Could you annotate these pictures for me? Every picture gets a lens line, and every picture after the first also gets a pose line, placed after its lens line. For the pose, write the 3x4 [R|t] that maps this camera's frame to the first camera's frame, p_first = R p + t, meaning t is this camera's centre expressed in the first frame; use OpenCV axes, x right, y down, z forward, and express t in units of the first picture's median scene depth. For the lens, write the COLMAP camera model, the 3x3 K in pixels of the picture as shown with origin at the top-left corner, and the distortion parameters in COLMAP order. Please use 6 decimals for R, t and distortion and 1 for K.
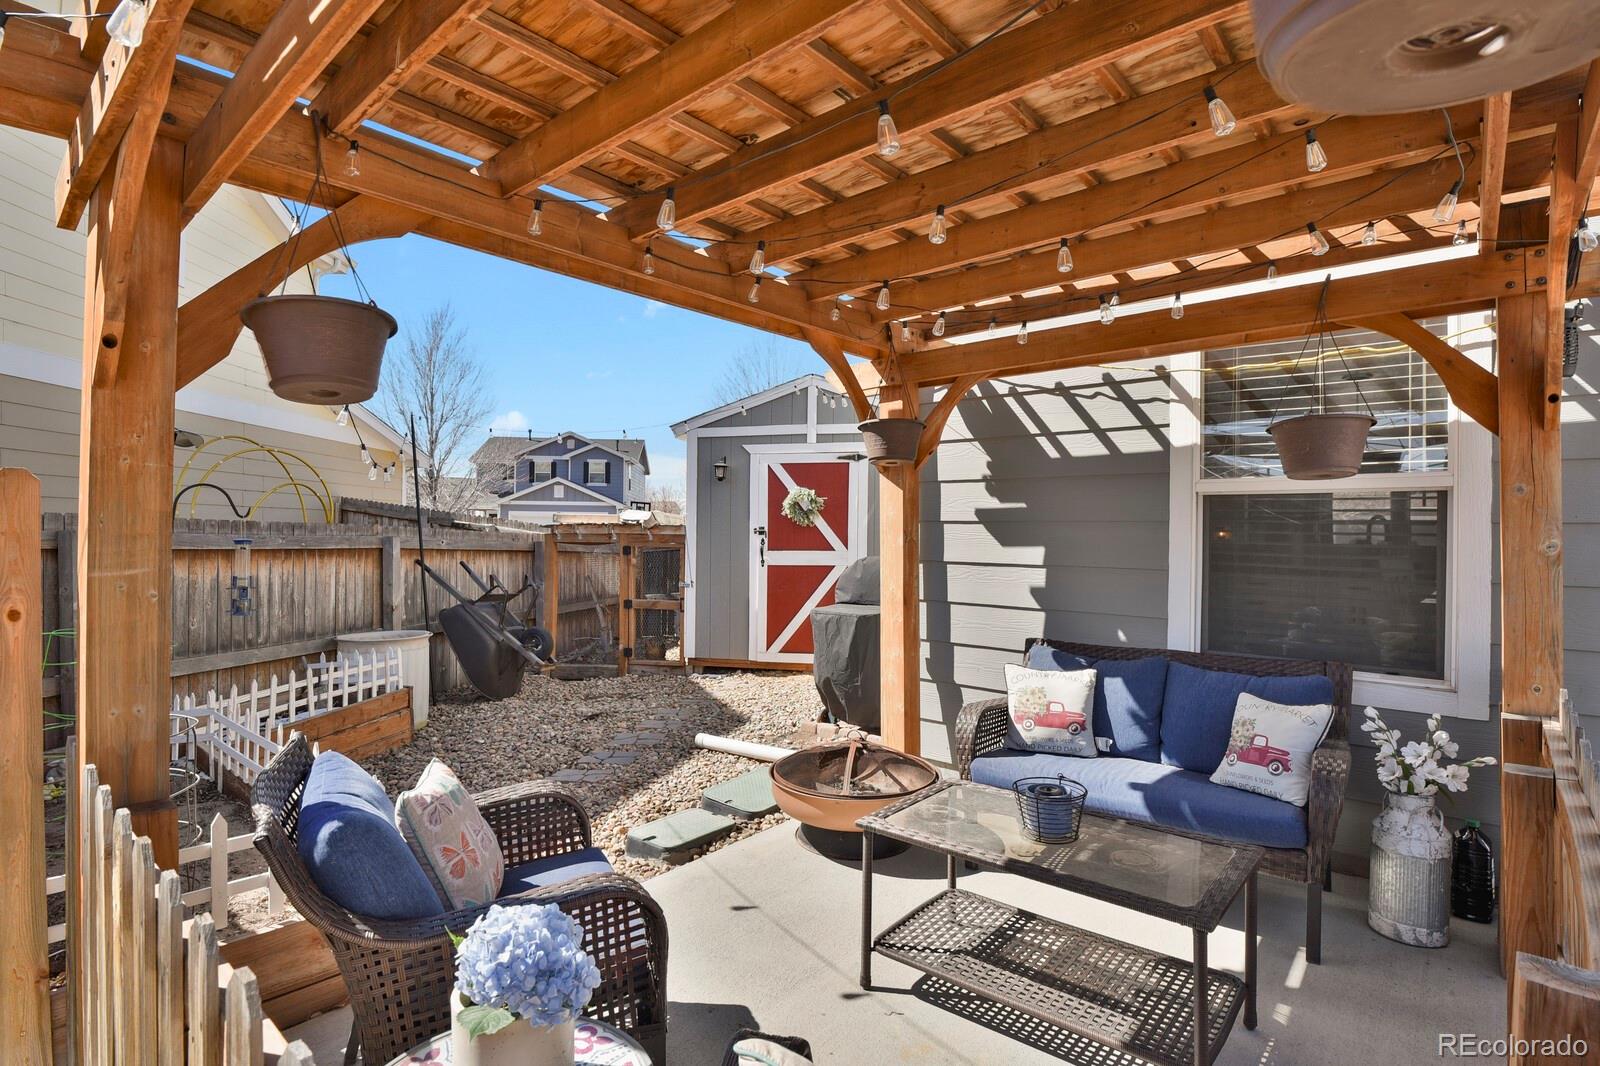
lens RADIAL K [[778.9, 0, 801.7], [0, 778.9, 538.3], [0, 0, 1]] dist [-0.025075, -0.000274]
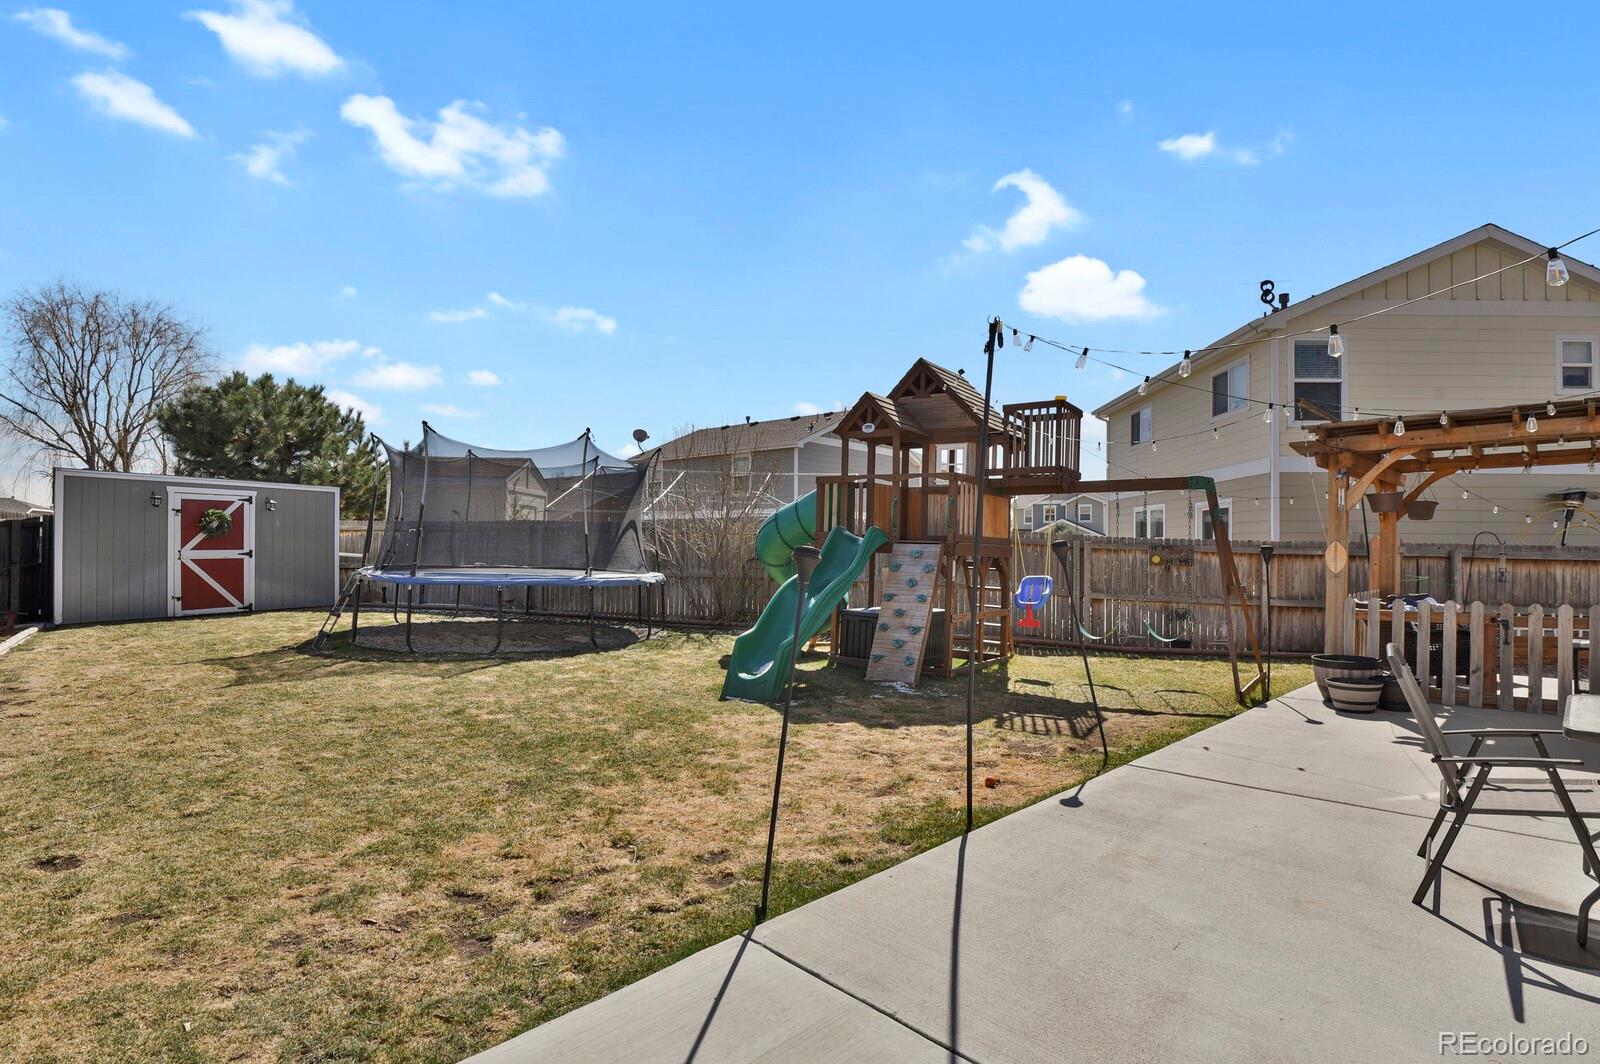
lens RADIAL K [[778.9, 0, 801.7], [0, 778.9, 537.3], [0, 0, 1]] dist [-0.025075, -0.000274]
pose [[-0.085607, -0.023749, -0.996046, 1.291138], [-0.016402, 0.999614, -0.022424, 0.029121], [0.996194, 0.014417, -0.085963, -0.715012]]
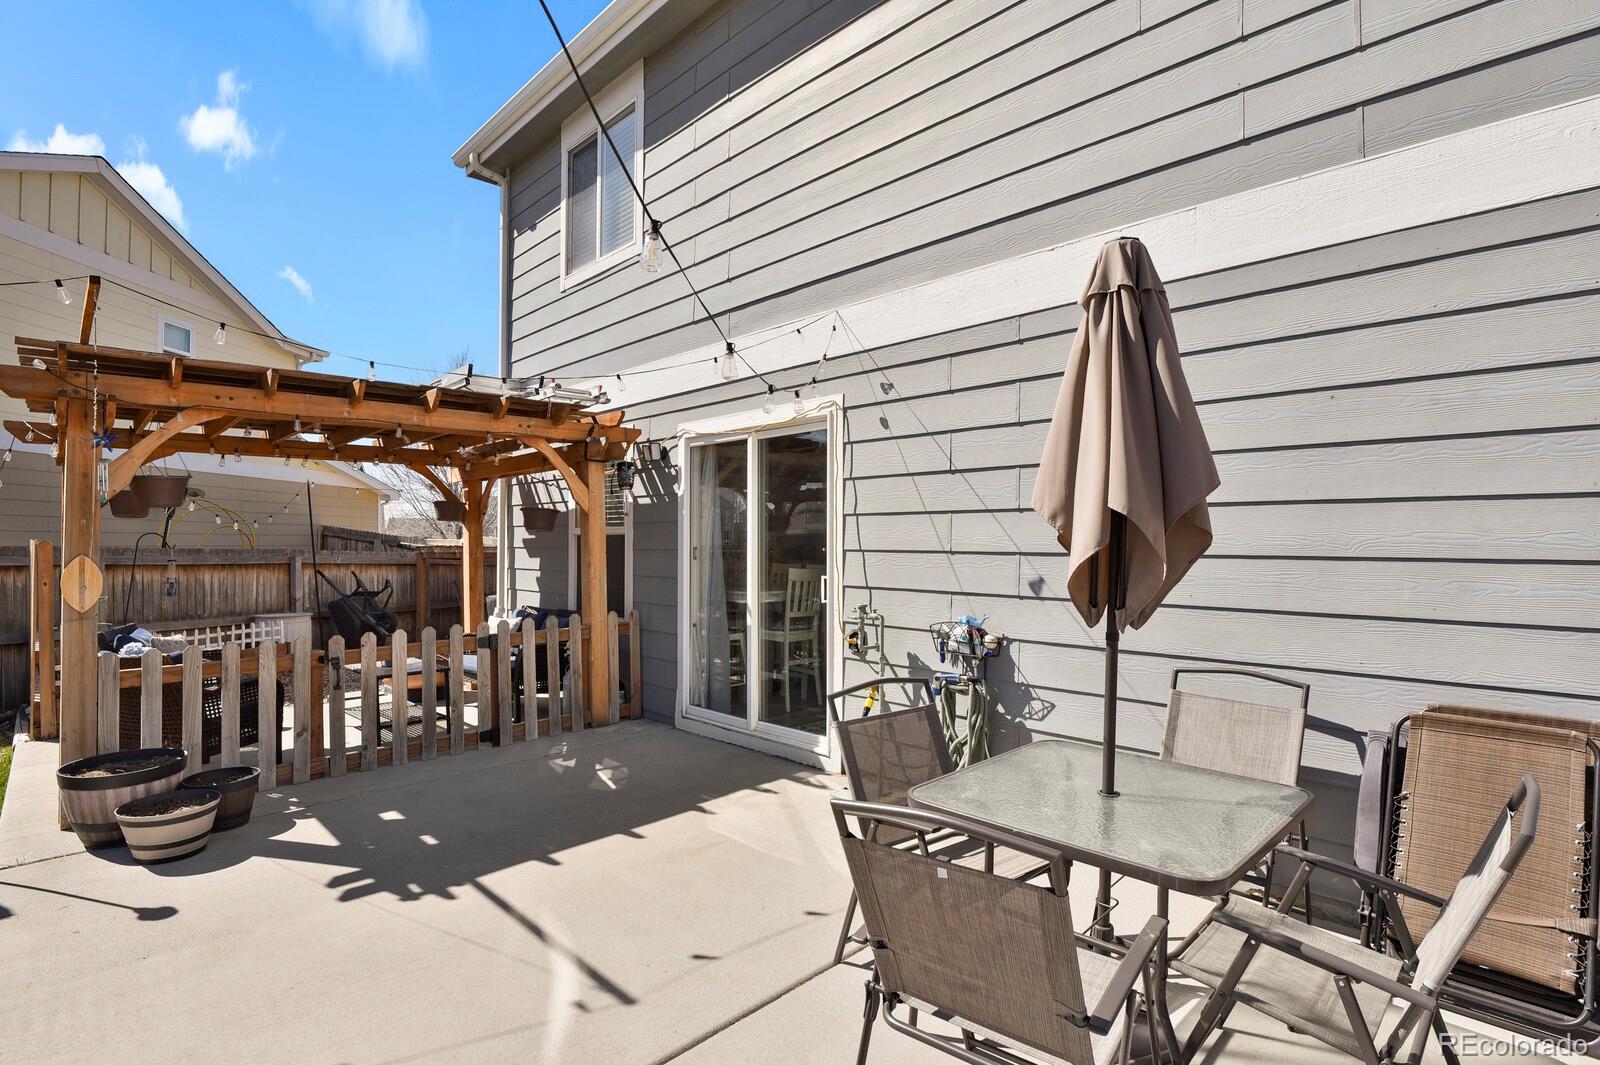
lens RADIAL K [[785.5, 0, 808.3], [0, 785.5, 540.4], [0, 0, 1]] dist [-0.025940, -0.000861]
pose [[0.997604, -0.012655, -0.068014, 0.725352], [0.011801, 0.999847, -0.012935, -0.001339], [0.068167, 0.012102, 0.997601, -0.619111]]
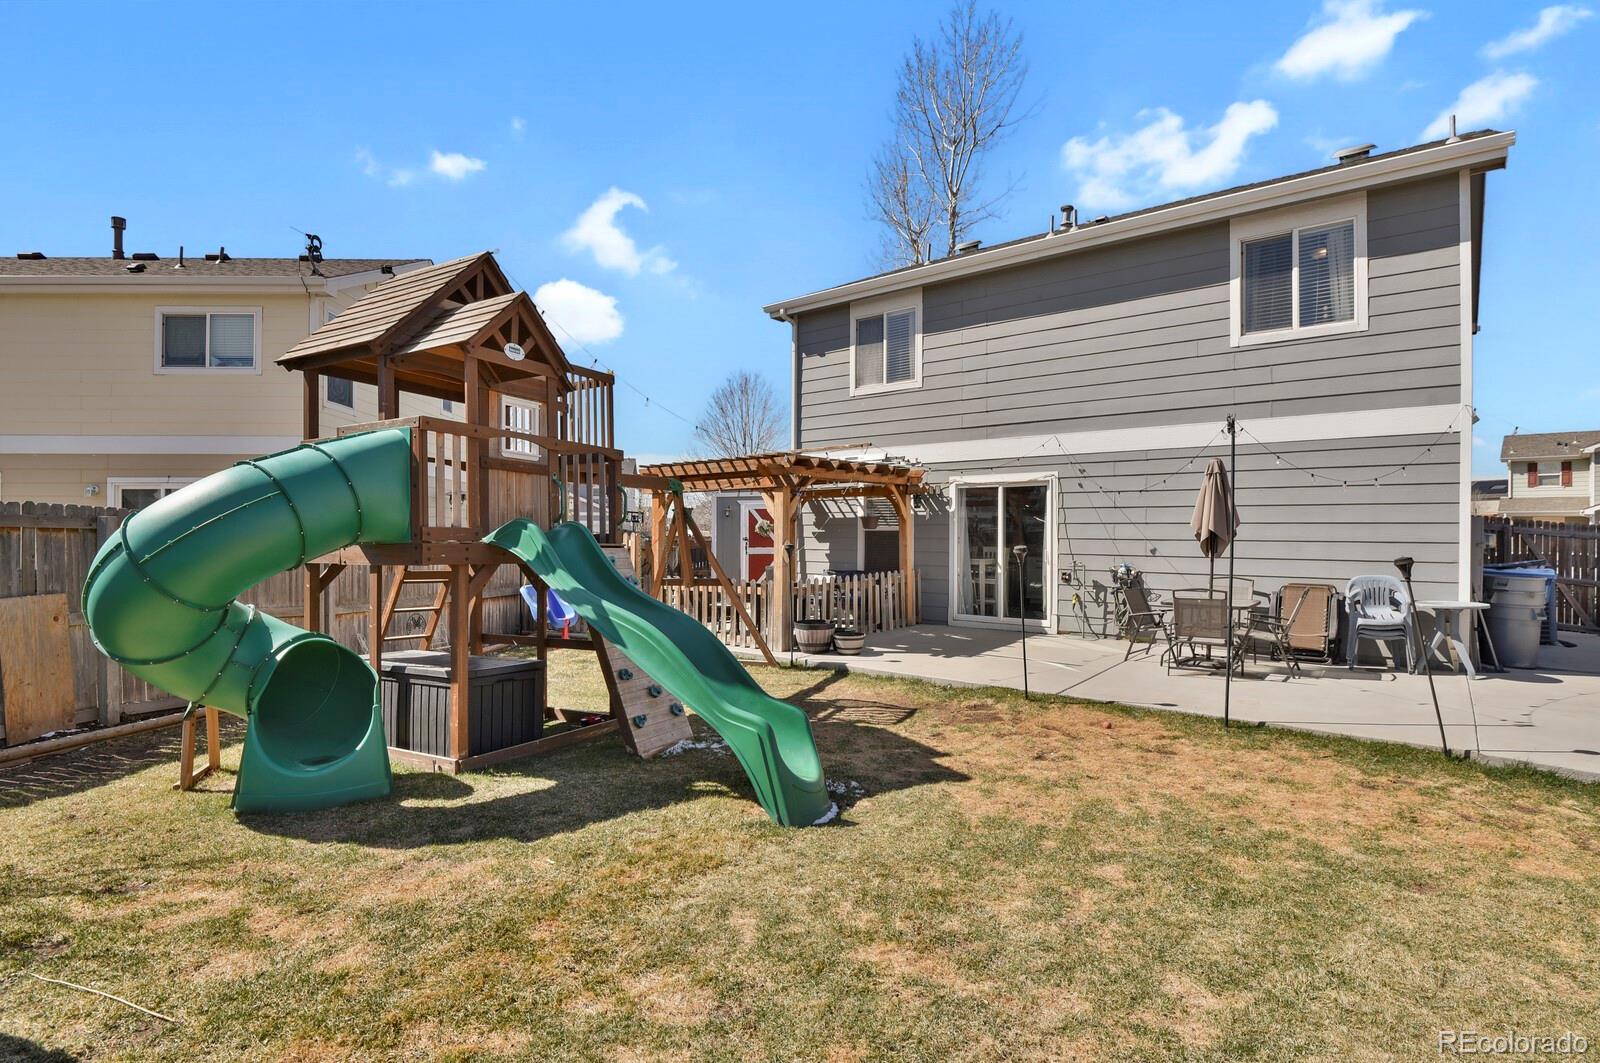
lens RADIAL K [[778.9, 0, 801.7], [0, 778.9, 536.8], [0, 0, 1]] dist [-0.025075, -0.000274]
pose [[0.999440, -0.008878, 0.032264, 0.048245], [0.009110, 0.999933, -0.007075, 0.002008], [-0.032199, 0.007365, 0.999454, -1.630601]]
